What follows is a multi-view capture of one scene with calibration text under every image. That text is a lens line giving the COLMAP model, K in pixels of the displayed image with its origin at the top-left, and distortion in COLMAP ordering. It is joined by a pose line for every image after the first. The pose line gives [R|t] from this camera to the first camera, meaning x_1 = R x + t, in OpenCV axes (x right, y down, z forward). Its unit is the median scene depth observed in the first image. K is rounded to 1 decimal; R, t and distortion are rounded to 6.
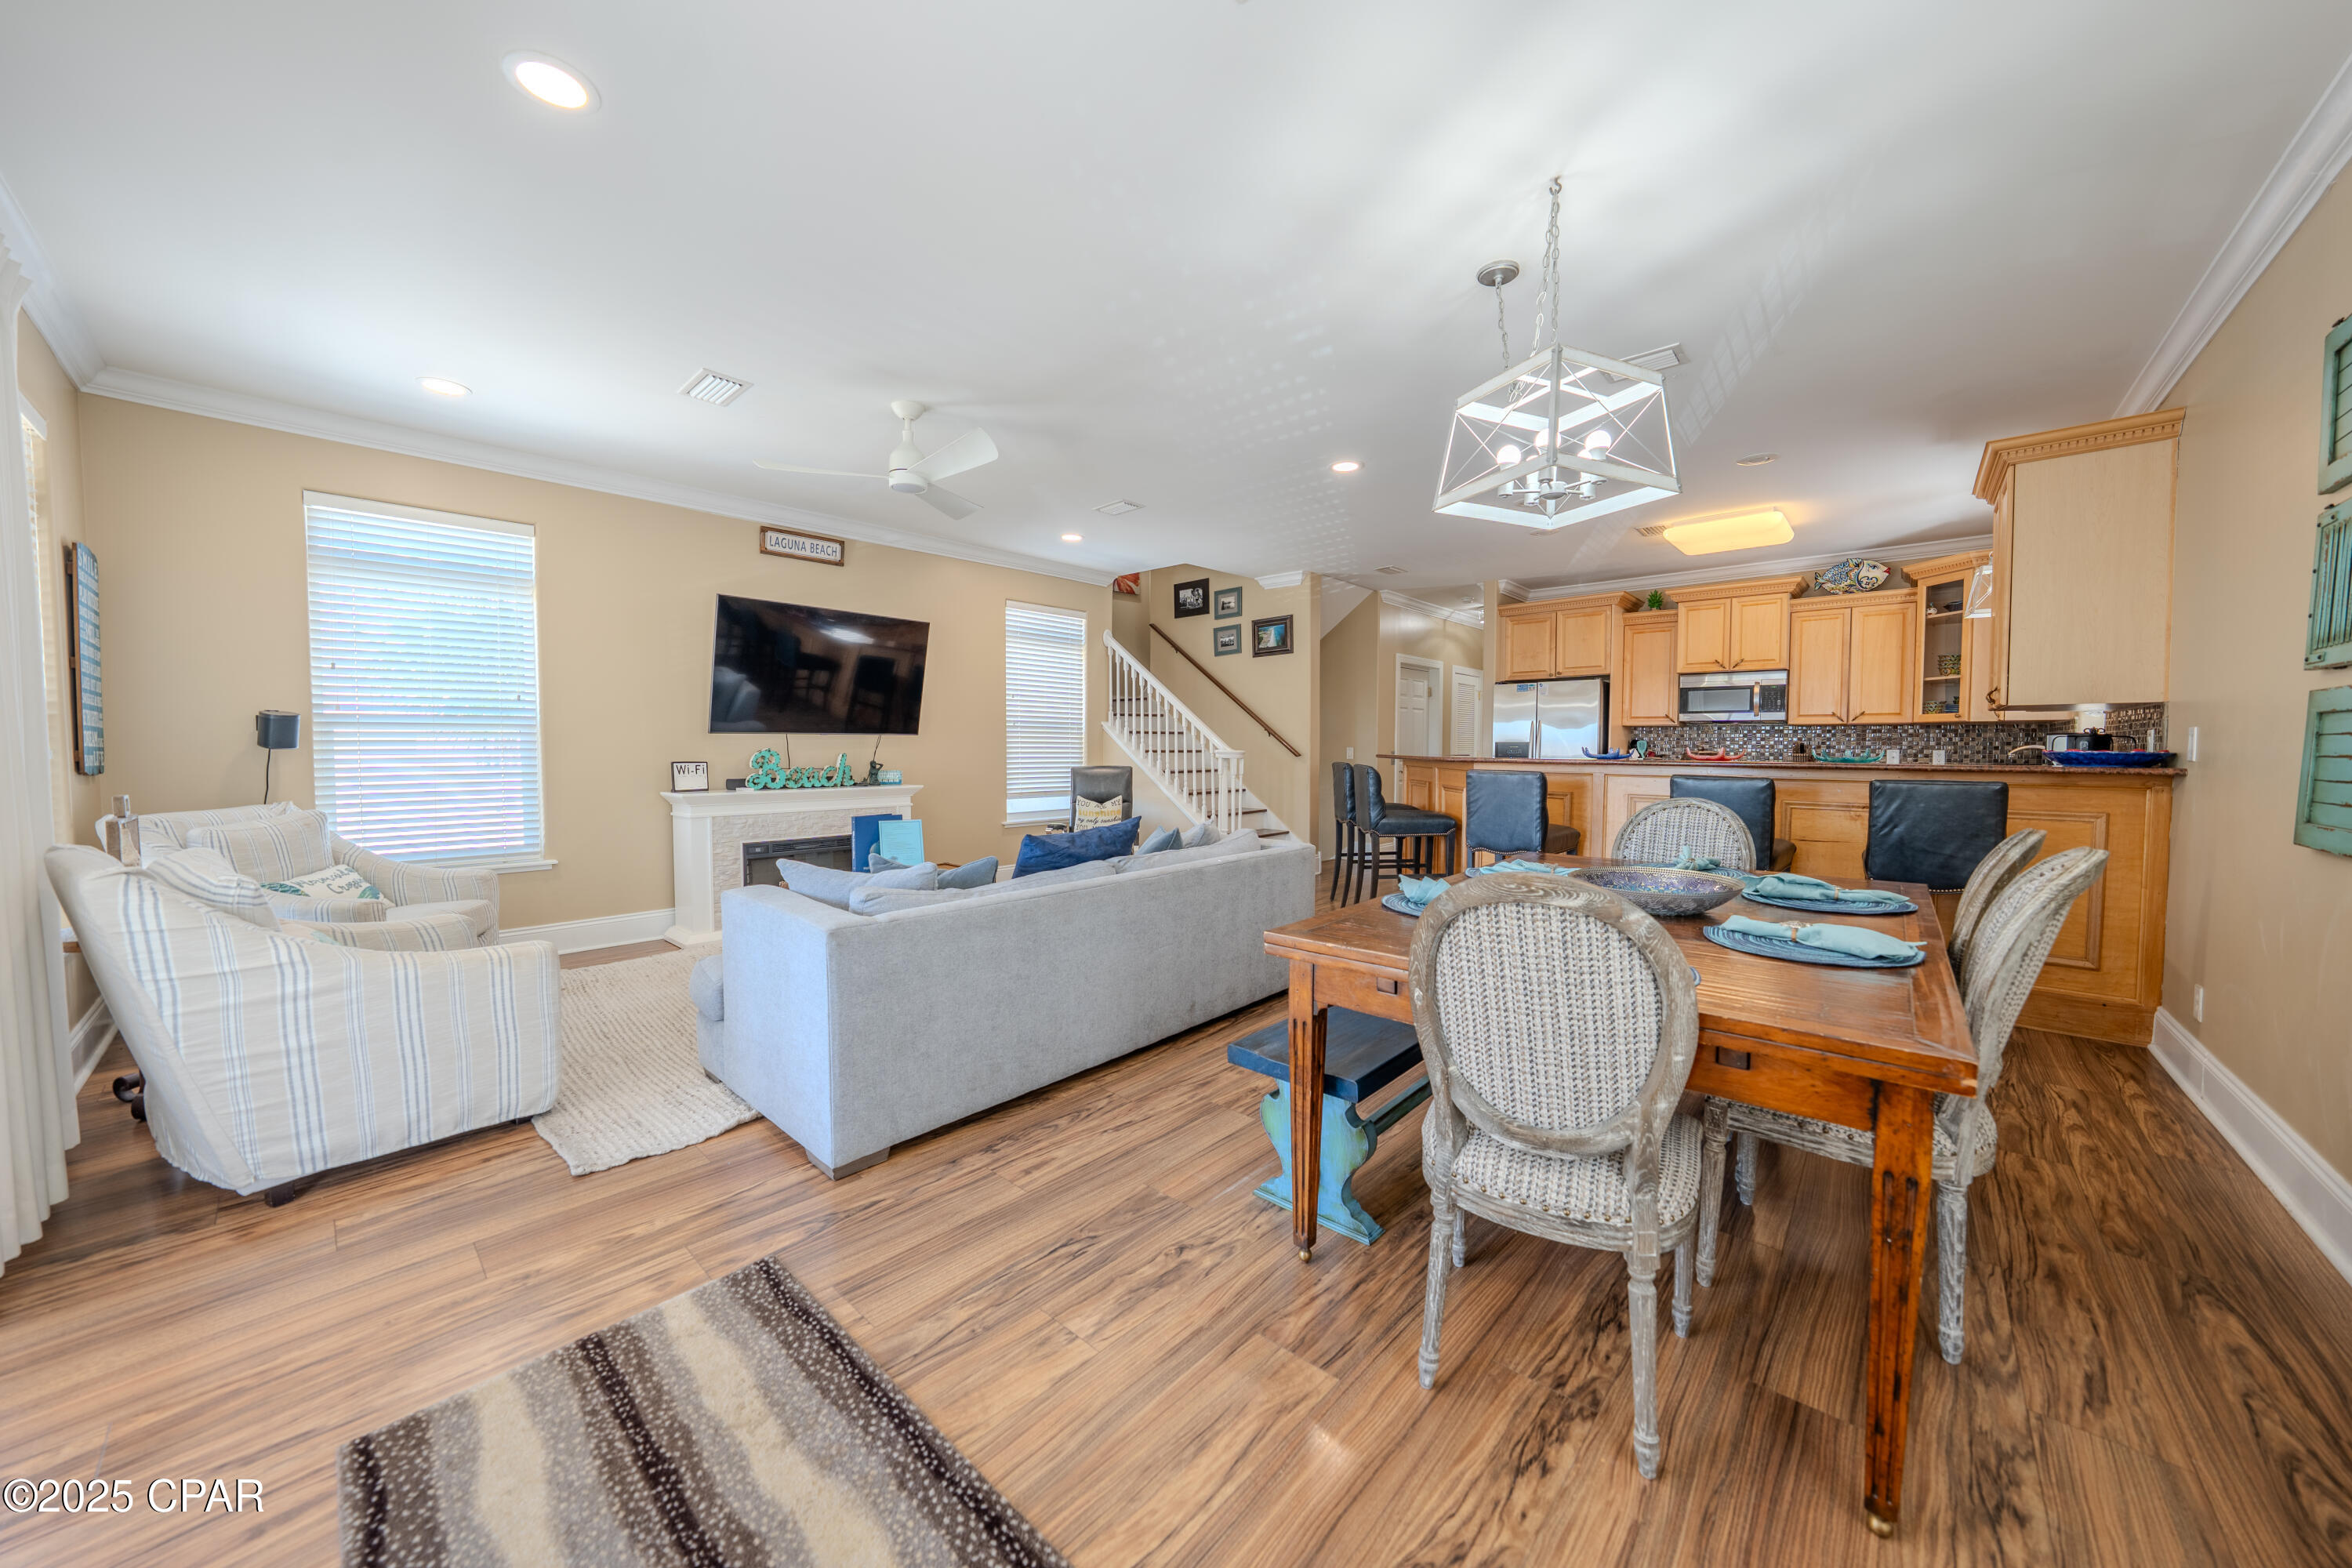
lens RADIAL K [[811.0, 0, 1177.1], [0, 811.0, 785.8], [0, 0, 1]] dist [-0.002444, 0.000342]
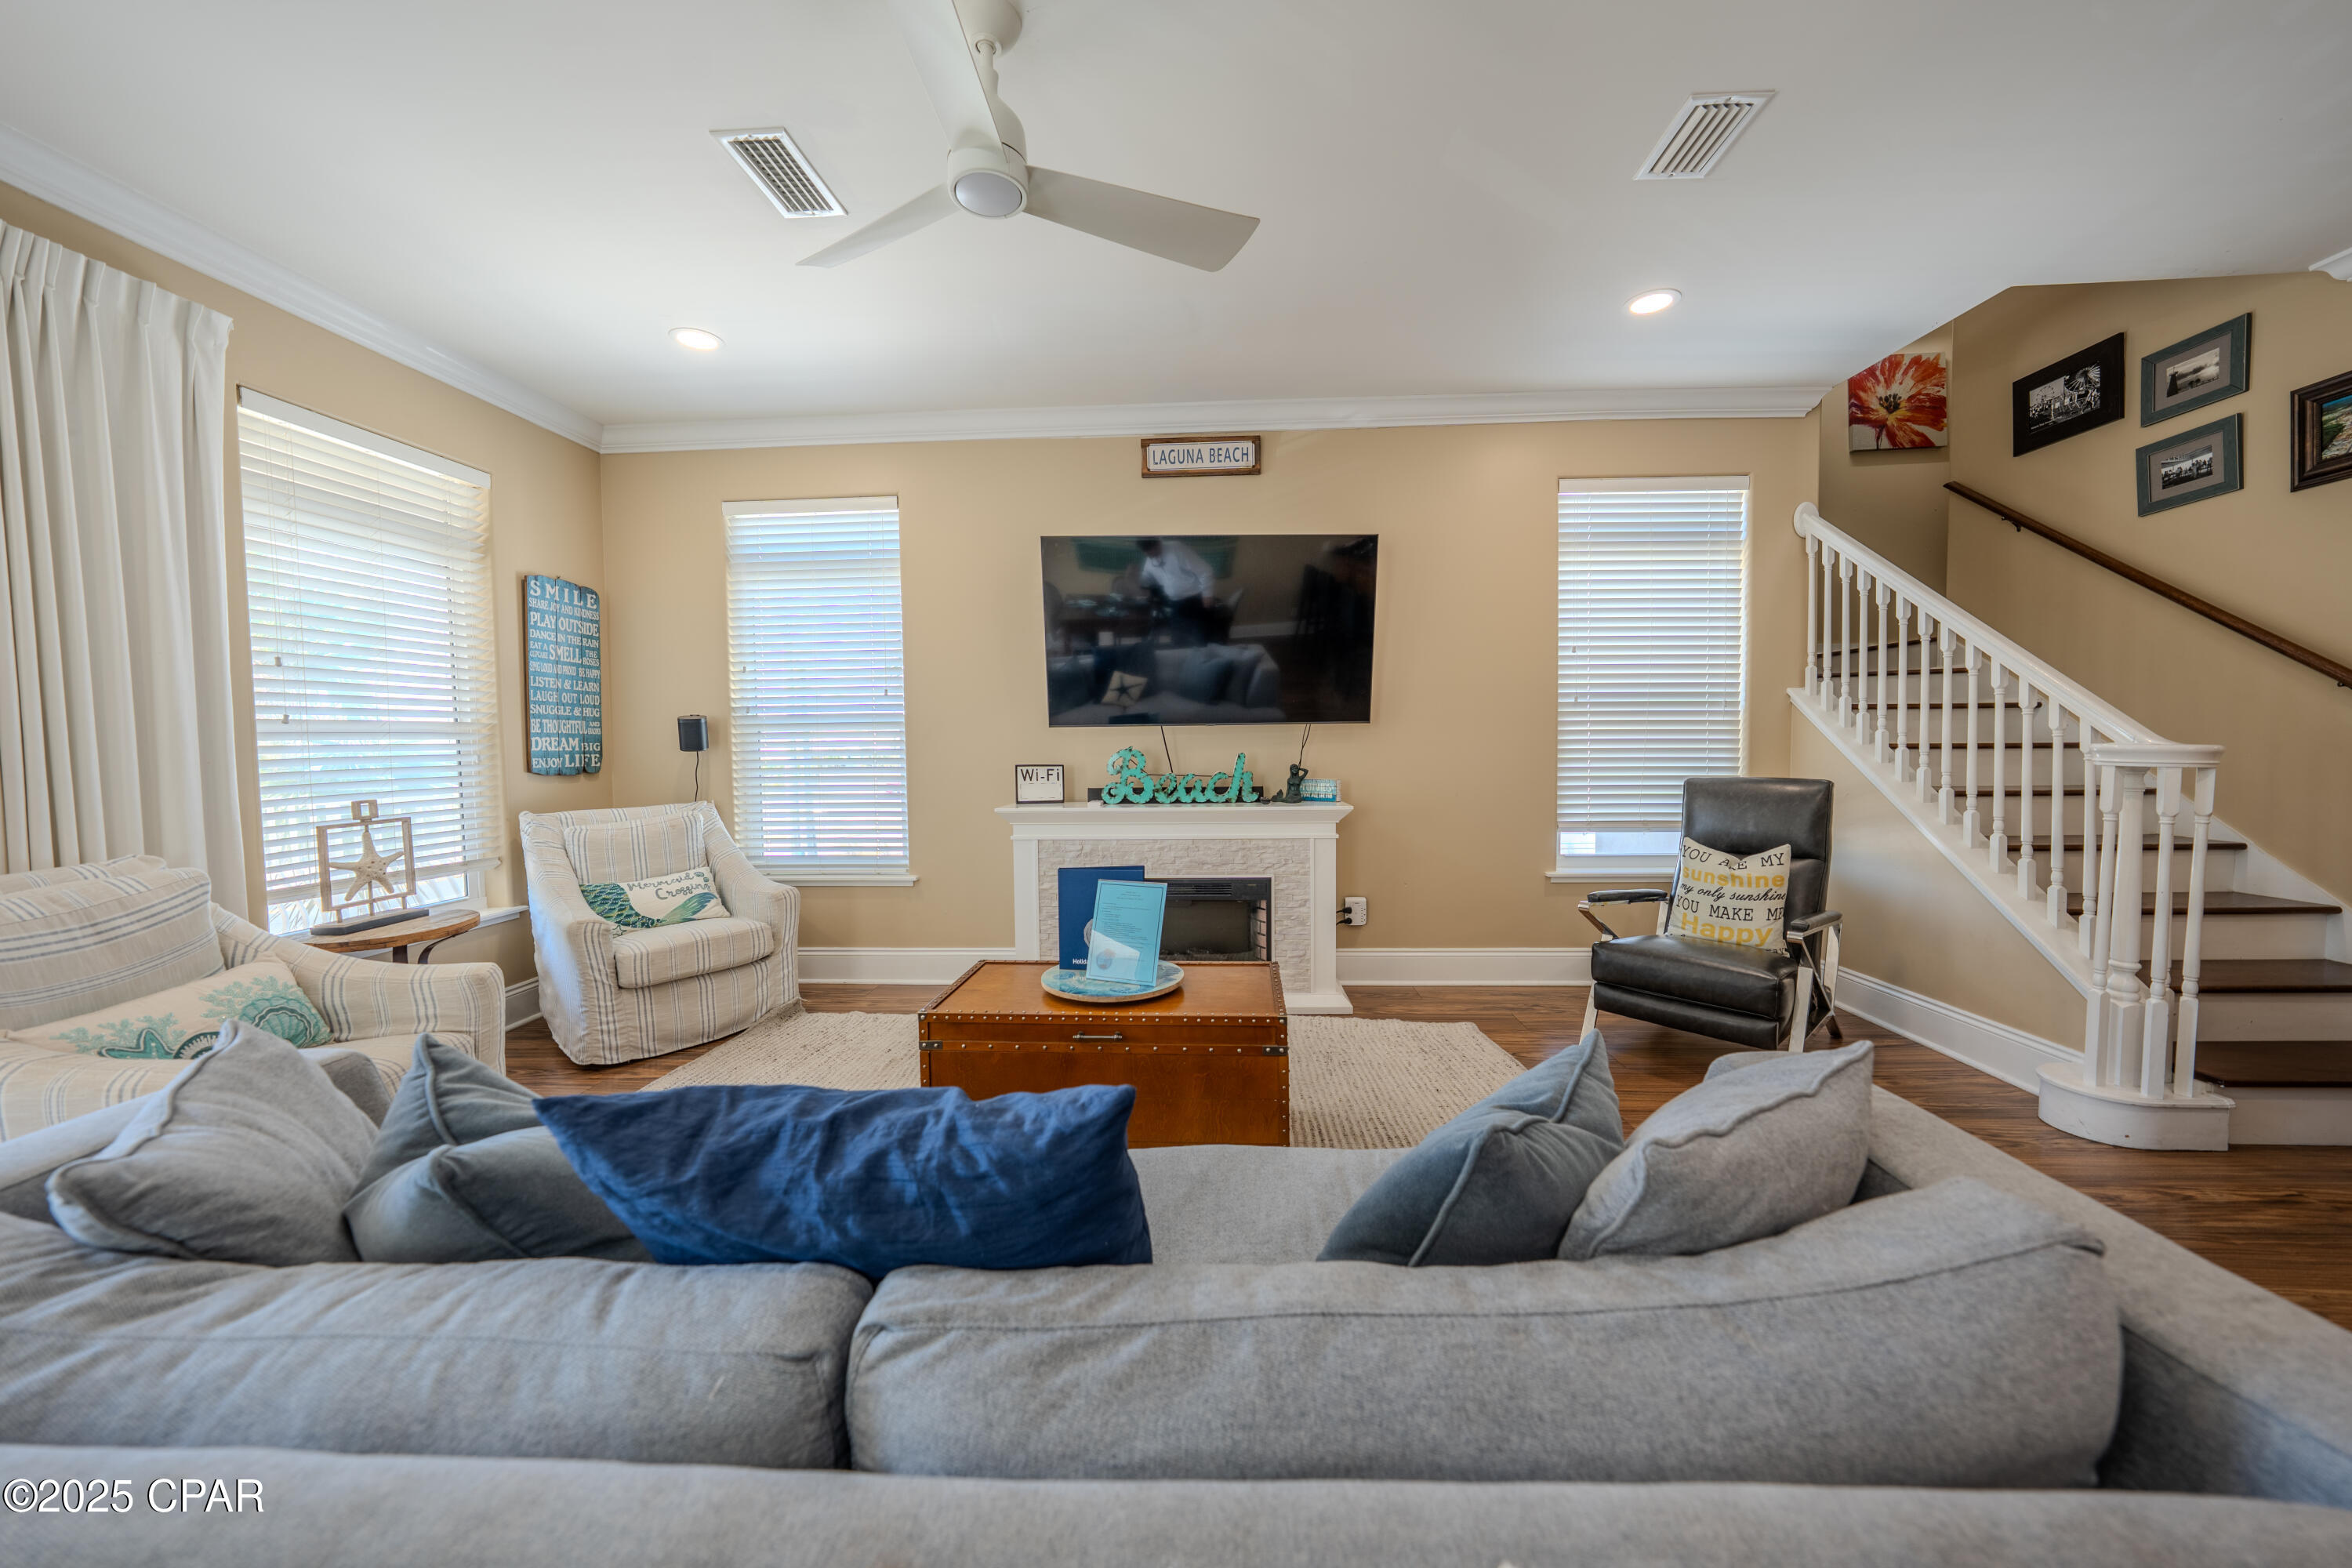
lens RADIAL K [[811.0, 0, 1189.0], [0, 811.0, 771.2], [0, 0, 1]] dist [-0.002444, 0.000342]
pose [[0.652819, 0.021991, -0.757195, 0.054338], [-0.025416, 0.999652, 0.007120, -0.023865], [0.757088, 0.014597, 0.653150, 0.441000]]
